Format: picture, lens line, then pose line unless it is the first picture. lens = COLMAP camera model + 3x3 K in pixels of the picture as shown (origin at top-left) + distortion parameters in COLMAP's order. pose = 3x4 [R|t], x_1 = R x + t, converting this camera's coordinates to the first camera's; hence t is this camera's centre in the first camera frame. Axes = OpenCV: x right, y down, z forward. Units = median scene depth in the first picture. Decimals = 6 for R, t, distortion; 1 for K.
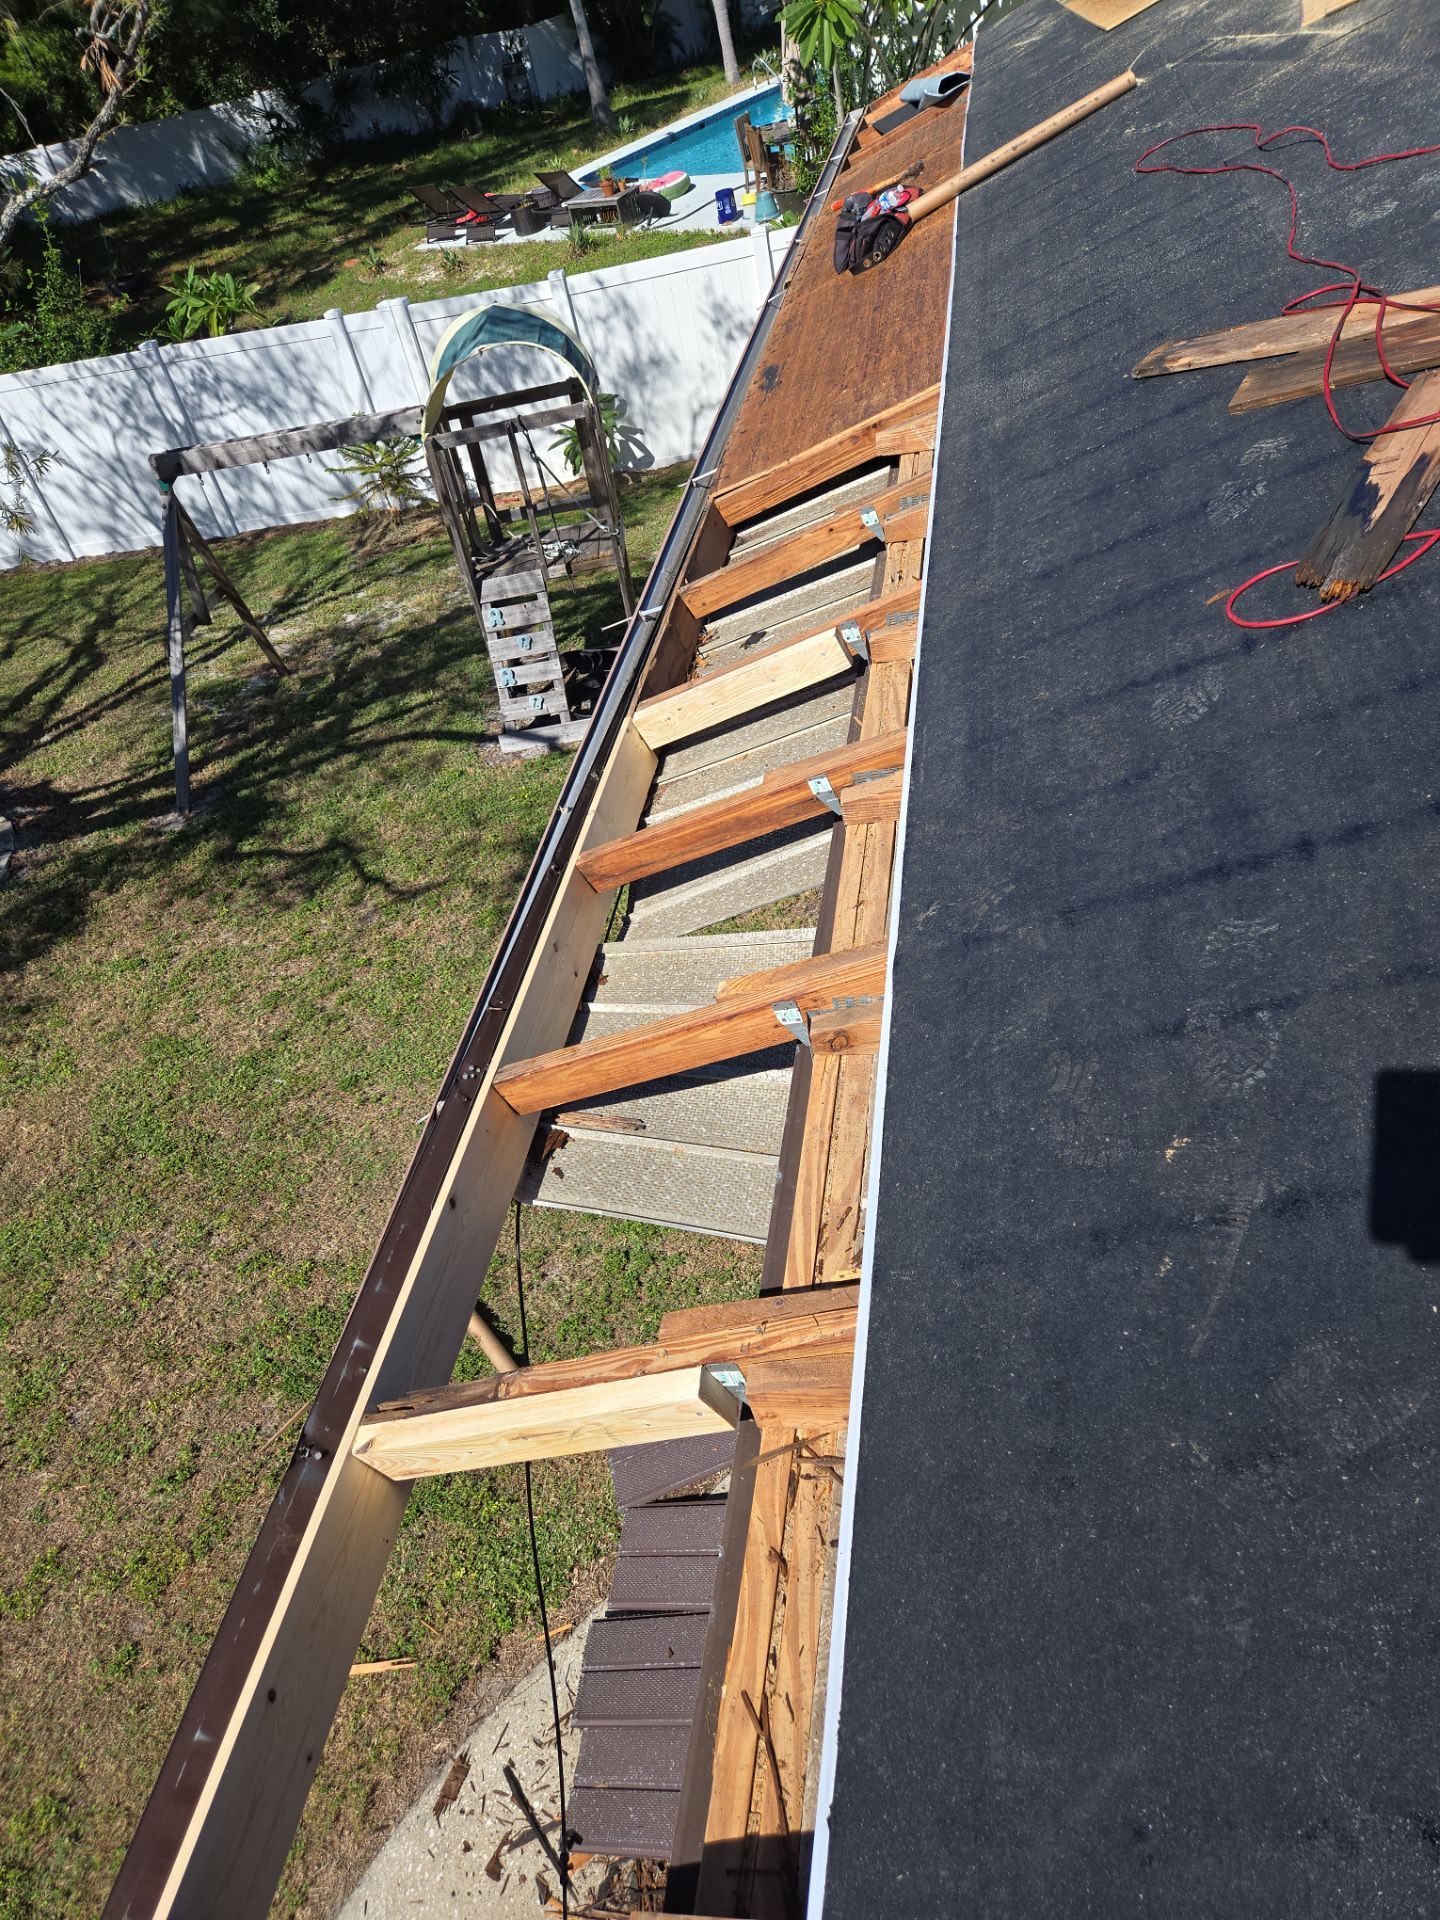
lens RADIAL K [[1268.4, 0, 707.9], [0, 1268.4, 962.1], [0, 0, 1]] dist [0.069243, -0.056525]
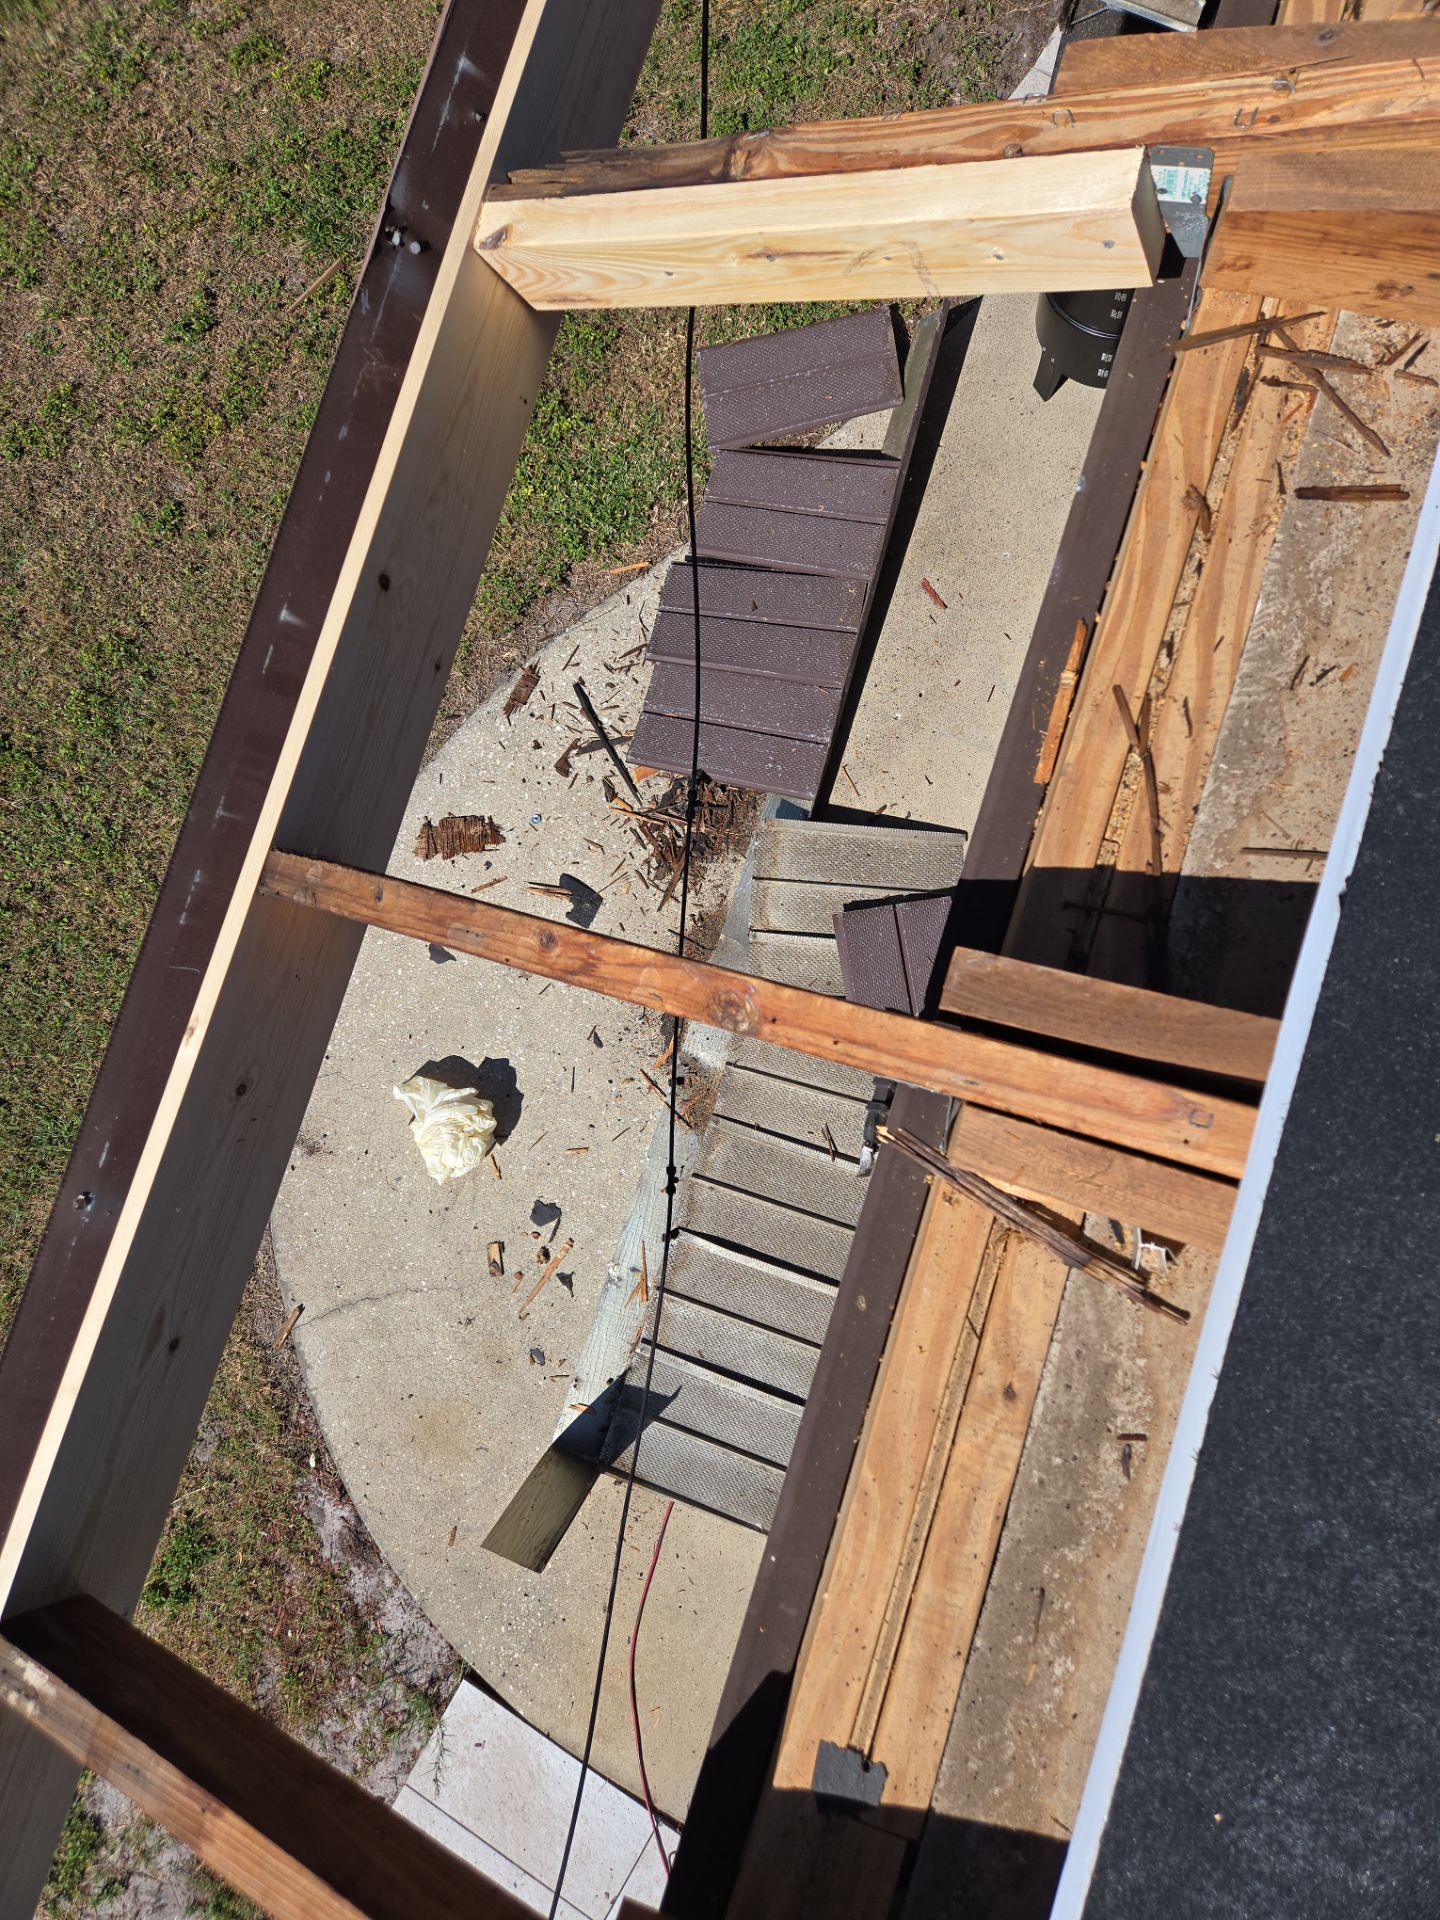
lens RADIAL K [[1269.4, 0, 701.2], [0, 1269.4, 960.8], [0, 0, 1]] dist [0.075297, -0.065624]
pose [[0.989528, 0.139711, 0.036253, -0.063770], [-0.126075, 0.714330, 0.688359, 0.082865], [0.070275, -0.685721, 0.724464, 0.141798]]
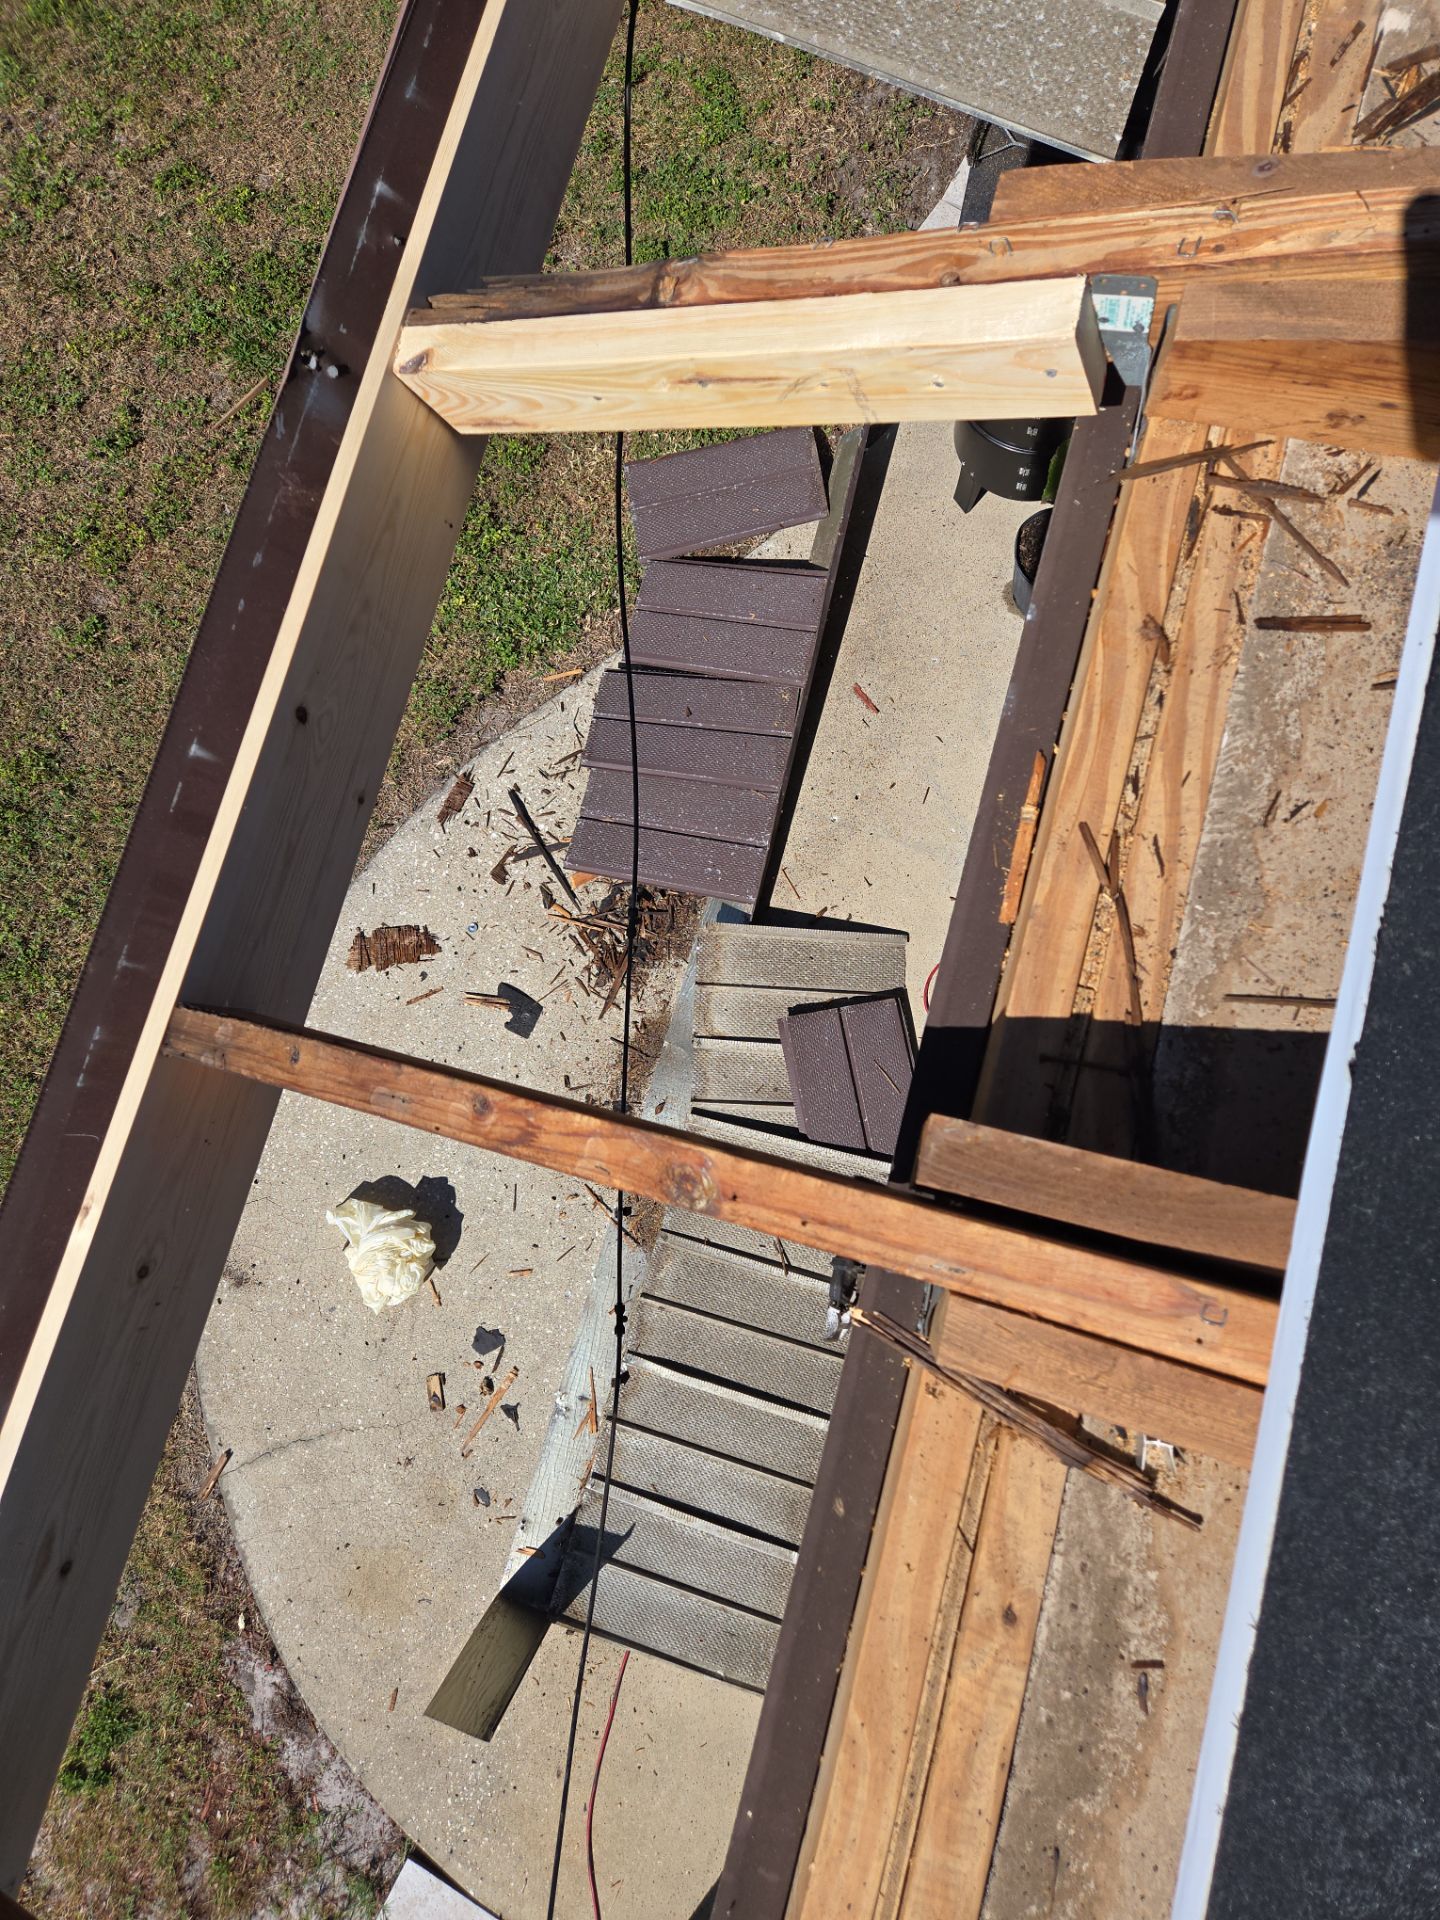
lens RADIAL K [[1260.4, 0, 708.0], [0, 1260.4, 975.5], [0, 0, 1]] dist [0.061476, -0.053861]
pose [[0.989807, 0.117337, 0.080716, -0.065964], [-0.141740, 0.756341, 0.638637, 0.087417], [0.013887, -0.643568, 0.765263, 0.164461]]
